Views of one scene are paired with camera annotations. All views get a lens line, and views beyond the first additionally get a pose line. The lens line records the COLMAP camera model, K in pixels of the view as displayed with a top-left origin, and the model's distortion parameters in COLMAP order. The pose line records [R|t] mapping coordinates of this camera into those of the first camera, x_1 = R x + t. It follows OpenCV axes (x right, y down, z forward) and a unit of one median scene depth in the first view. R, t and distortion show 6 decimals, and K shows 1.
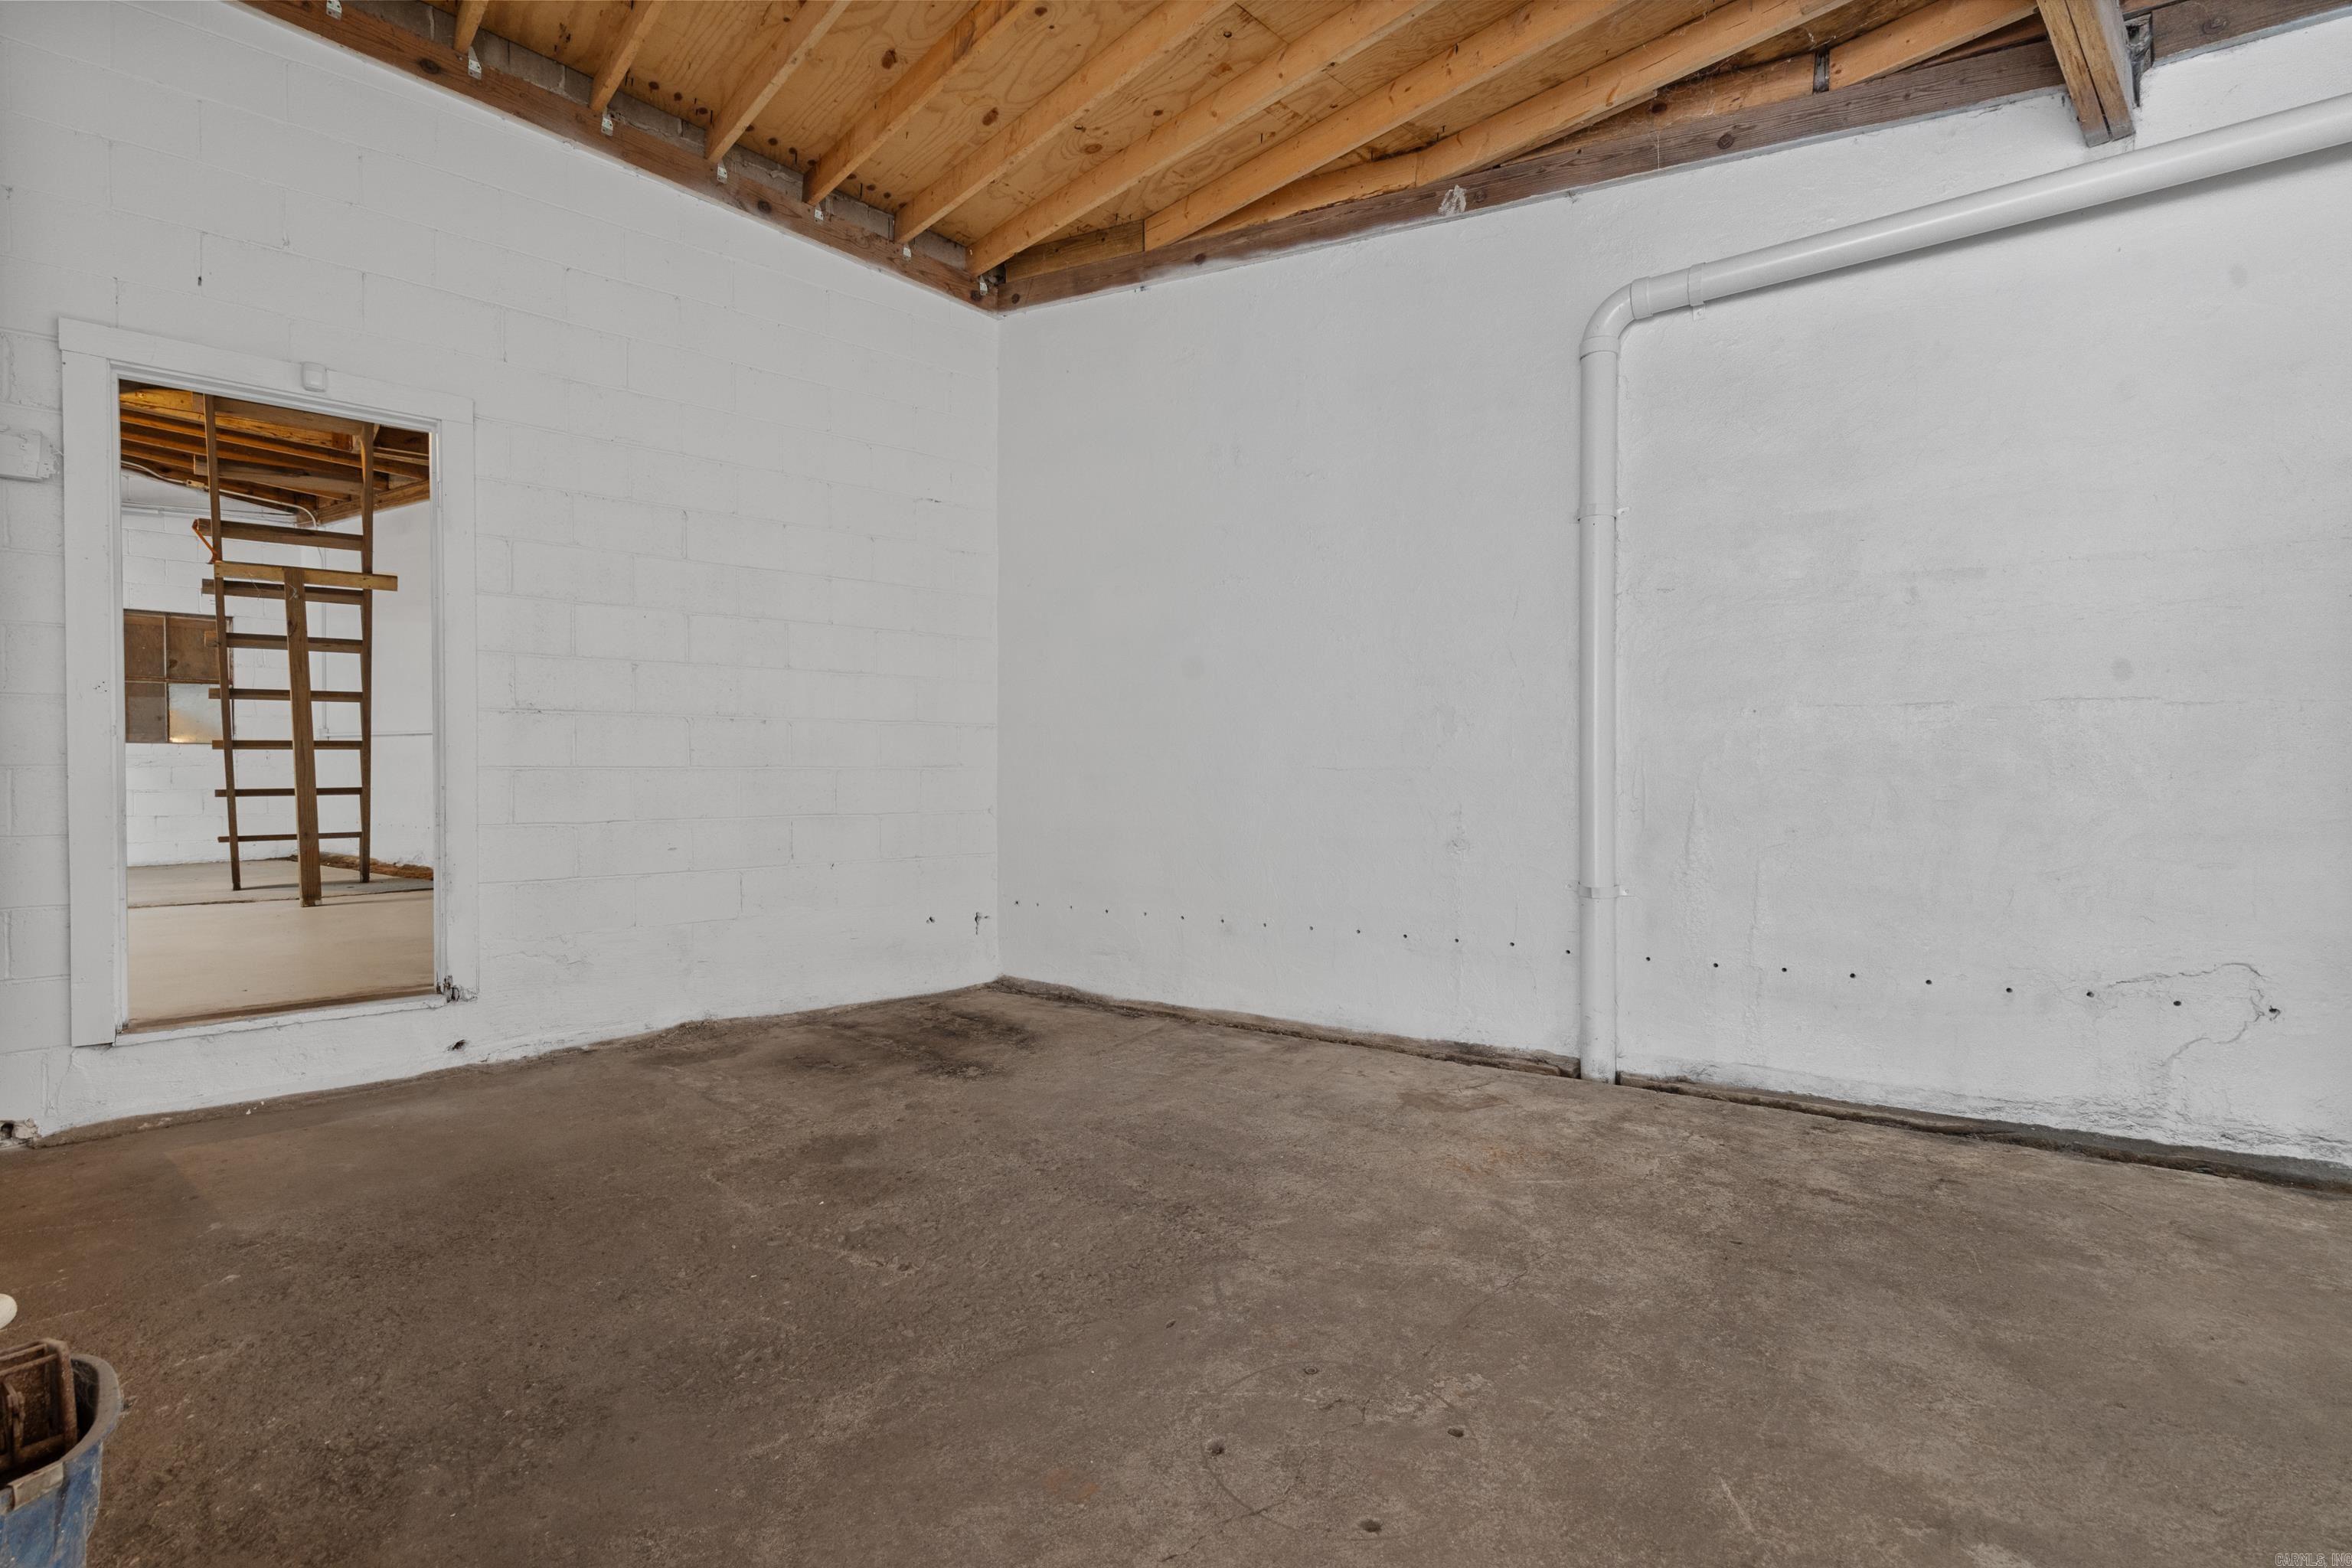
lens RADIAL K [[1076.5, 0, 1161.8], [0, 1076.5, 776.7], [0, 0, 1]] dist [-0.008280, 0.000653]
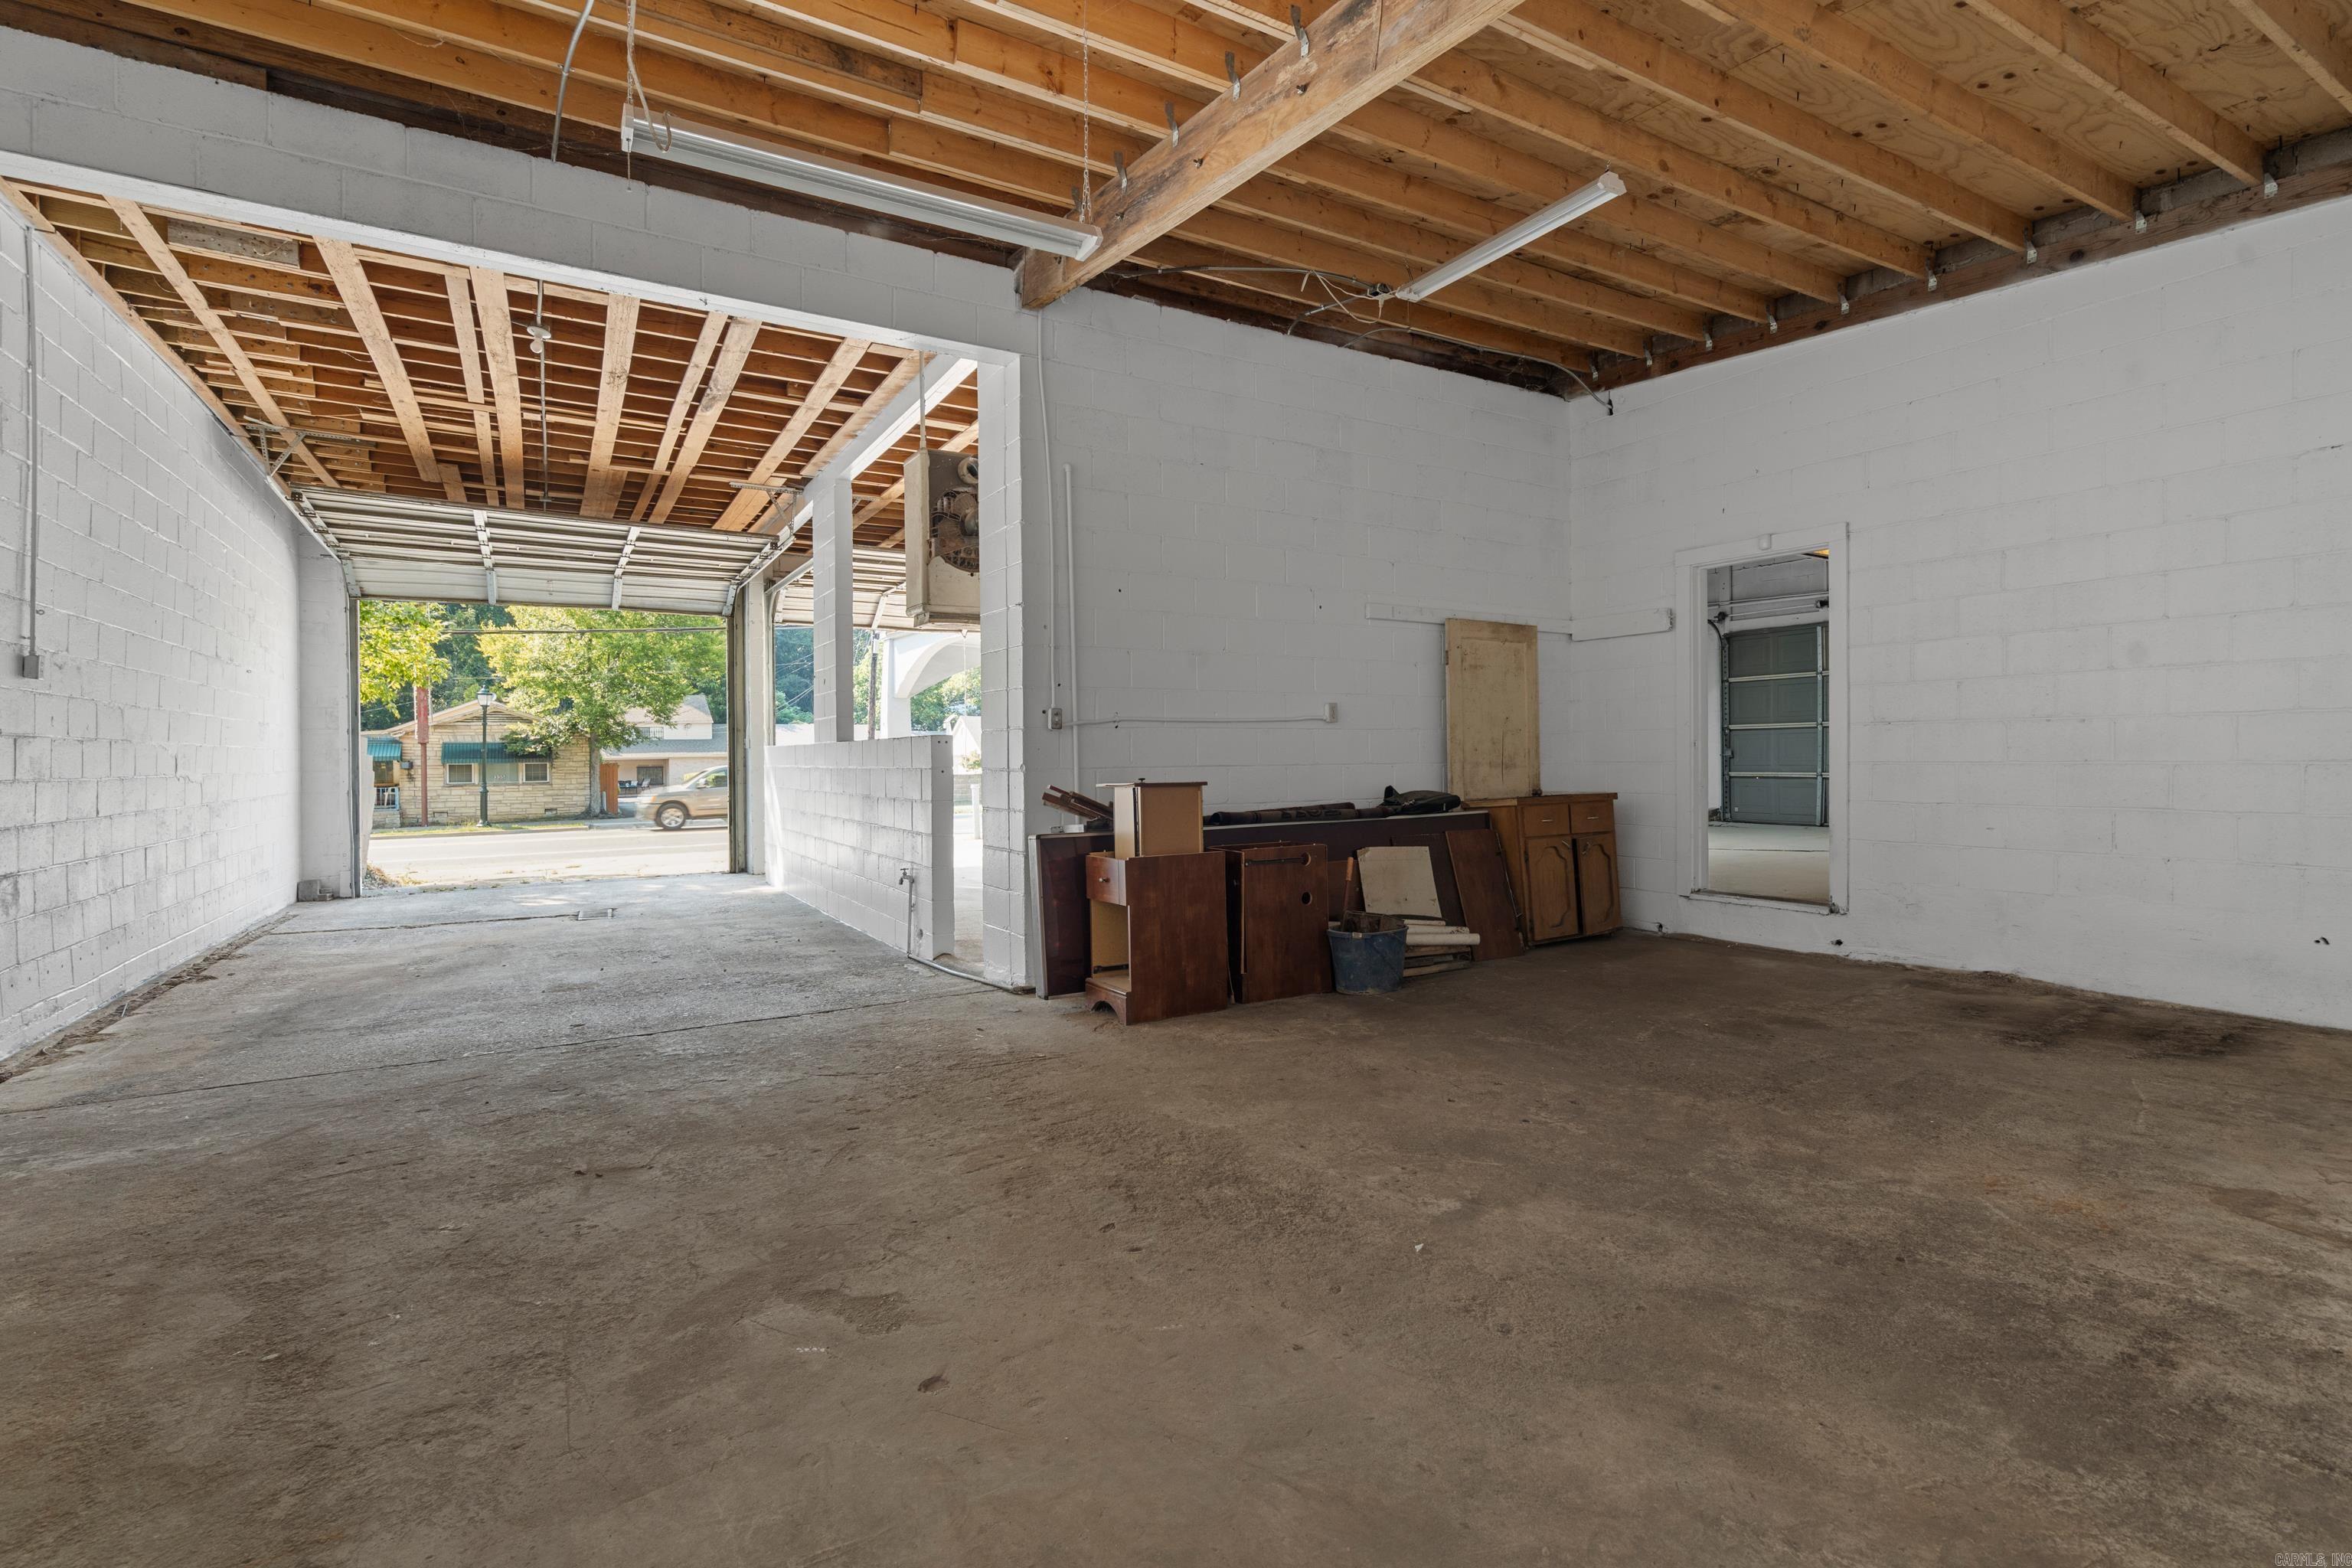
lens RADIAL K [[1076.5, 0, 1159.6], [0, 1076.5, 770.2], [0, 0, 1]] dist [-0.008280, 0.000653]
pose [[-0.186677, 0.013879, -0.982323, 1.461053], [-0.002300, 0.999891, 0.014564, -0.024815], [0.982419, 0.004978, -0.186625, 0.461252]]
